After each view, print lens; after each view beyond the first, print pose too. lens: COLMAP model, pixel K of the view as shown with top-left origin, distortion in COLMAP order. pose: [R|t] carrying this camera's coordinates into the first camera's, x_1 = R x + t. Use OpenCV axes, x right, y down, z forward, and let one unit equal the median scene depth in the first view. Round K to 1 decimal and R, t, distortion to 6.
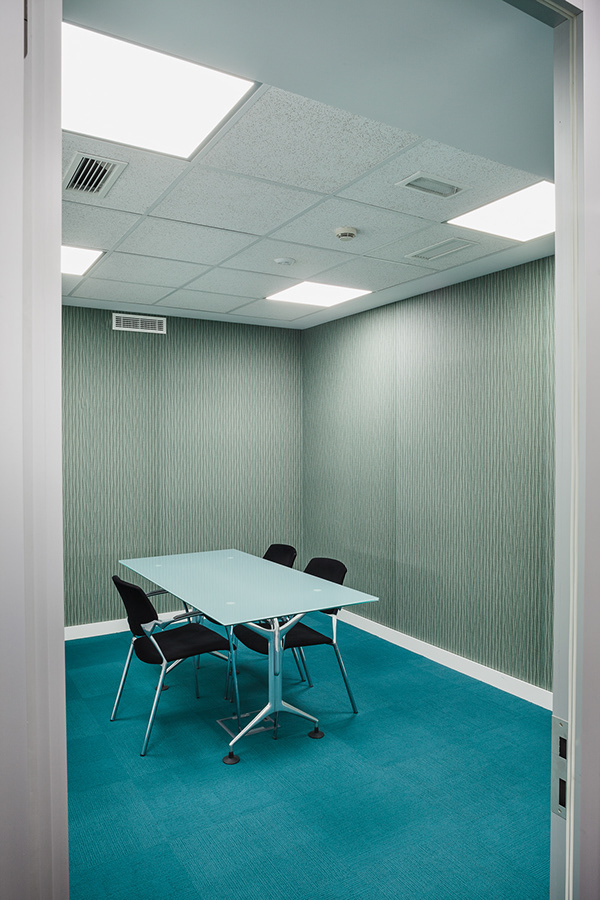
lens RADIAL K [[617.7, 0, 305.2], [0, 617.7, 449.0], [0, 0, 1]] dist [-0.011249, -0.000852]
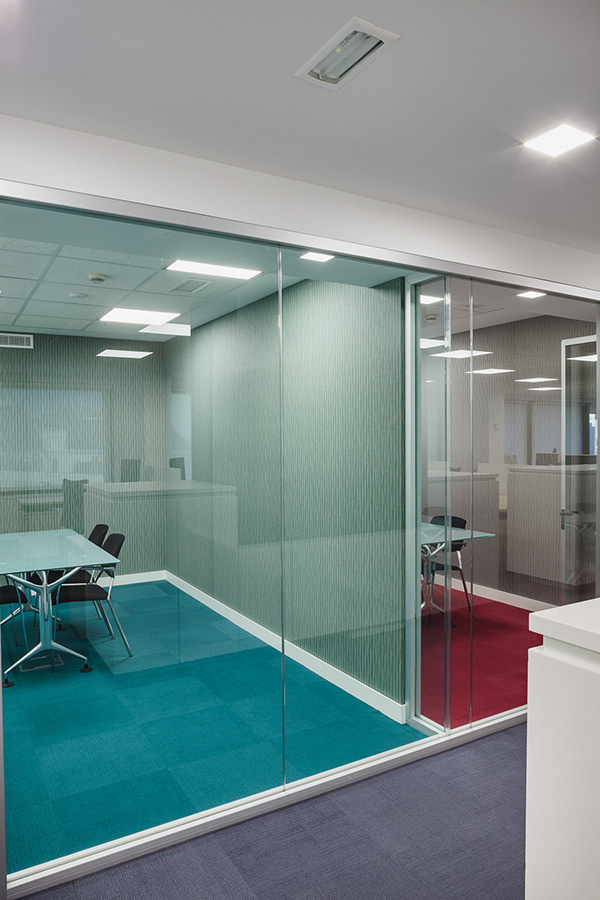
lens RADIAL K [[617.7, 0, 294.5], [0, 617.7, 449.1], [0, 0, 1]] dist [-0.011249, -0.000852]
pose [[0.999679, -0.006133, -0.024567, 0.335476], [0.006279, 0.999963, 0.005885, 0.001063], [0.024530, -0.006037, 0.999681, -0.182050]]
